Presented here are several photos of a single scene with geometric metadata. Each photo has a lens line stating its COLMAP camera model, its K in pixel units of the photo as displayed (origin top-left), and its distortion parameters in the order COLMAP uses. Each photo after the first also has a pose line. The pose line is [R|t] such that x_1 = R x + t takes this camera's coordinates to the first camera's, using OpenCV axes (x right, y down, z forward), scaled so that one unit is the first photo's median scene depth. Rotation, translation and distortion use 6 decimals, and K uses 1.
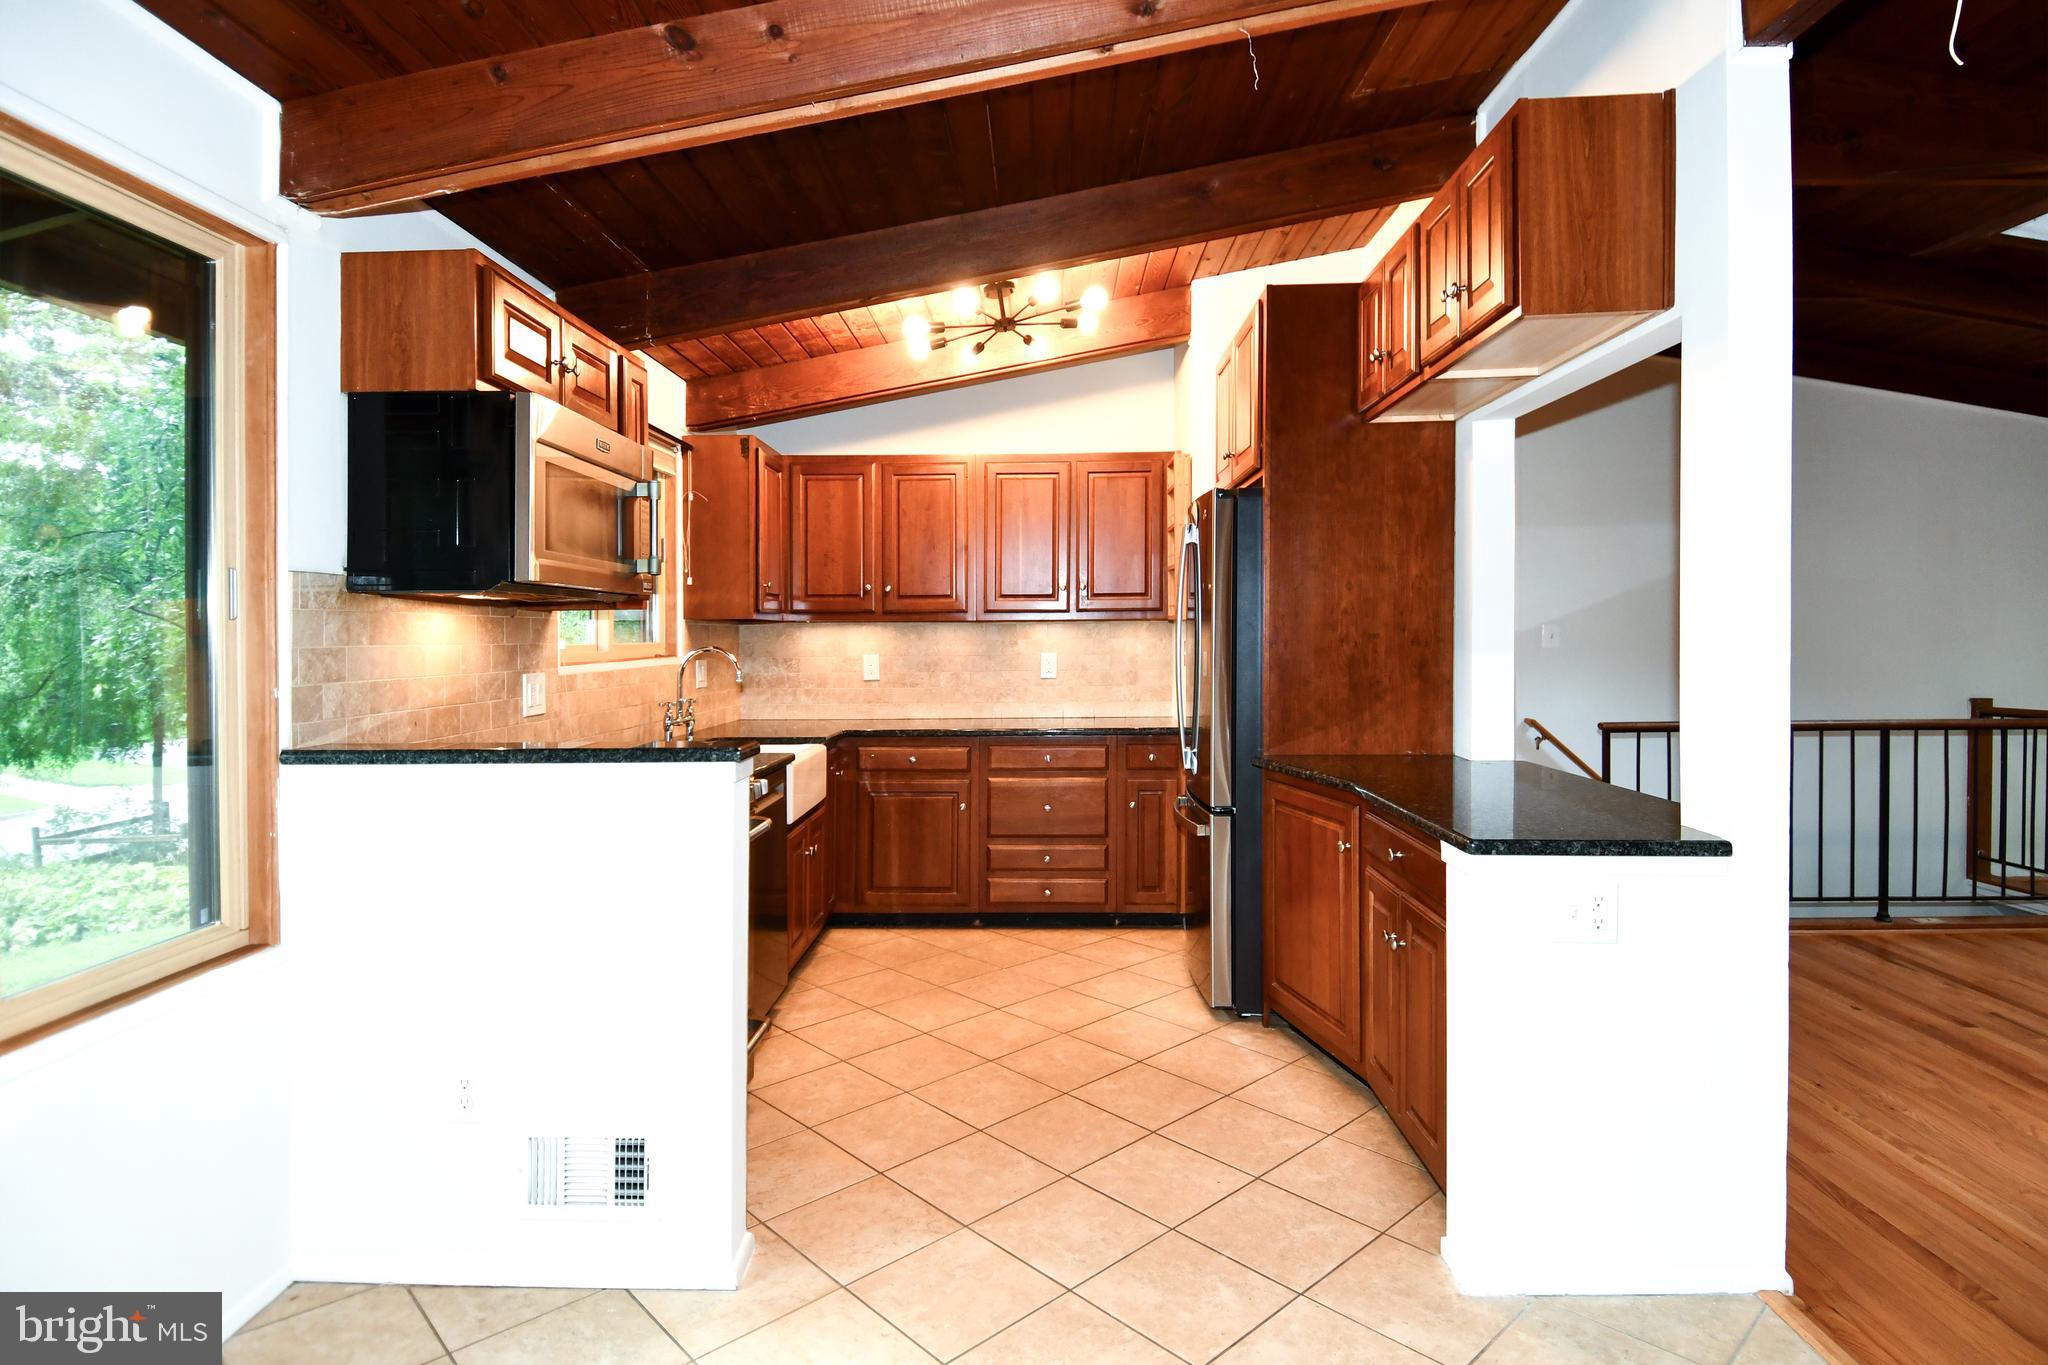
lens RADIAL K [[1197.4, 0, 989.9], [0, 1197.4, 614.3], [0, 0, 1]] dist [0.041982, -0.051487]
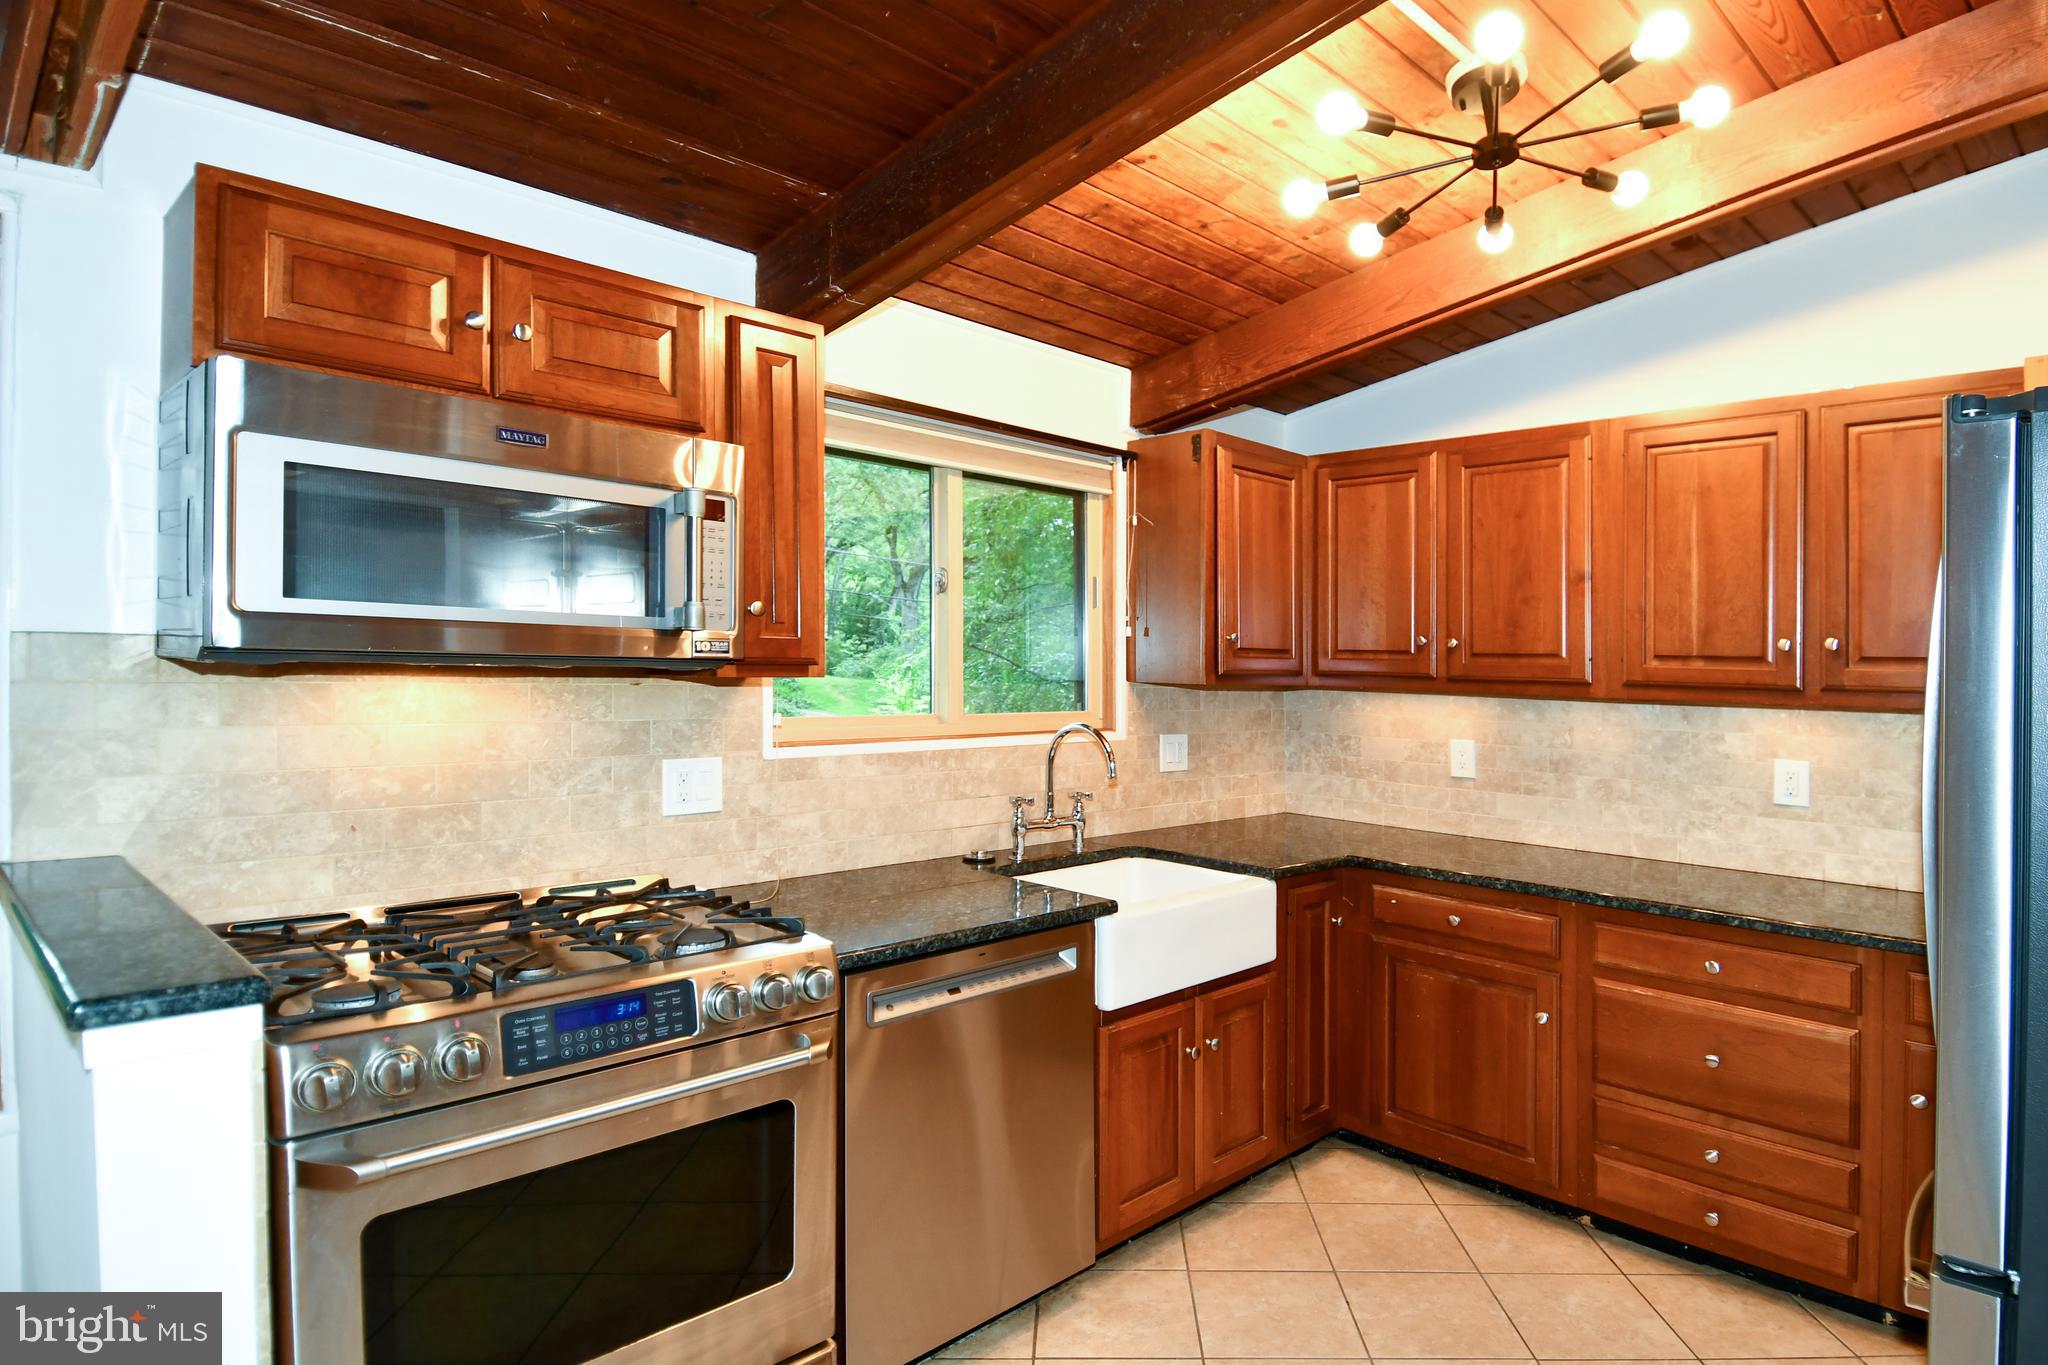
lens RADIAL K [[1098.0, 0, 968.4], [0, 1098.0, 627.3], [0, 0, 1]] dist [0.038257, -0.035499]
pose [[0.716110, 0.002012, -0.697985, 0.157232], [-0.017376, 0.999737, -0.014946, -0.017534], [0.697771, 0.022831, 0.715957, 0.420639]]
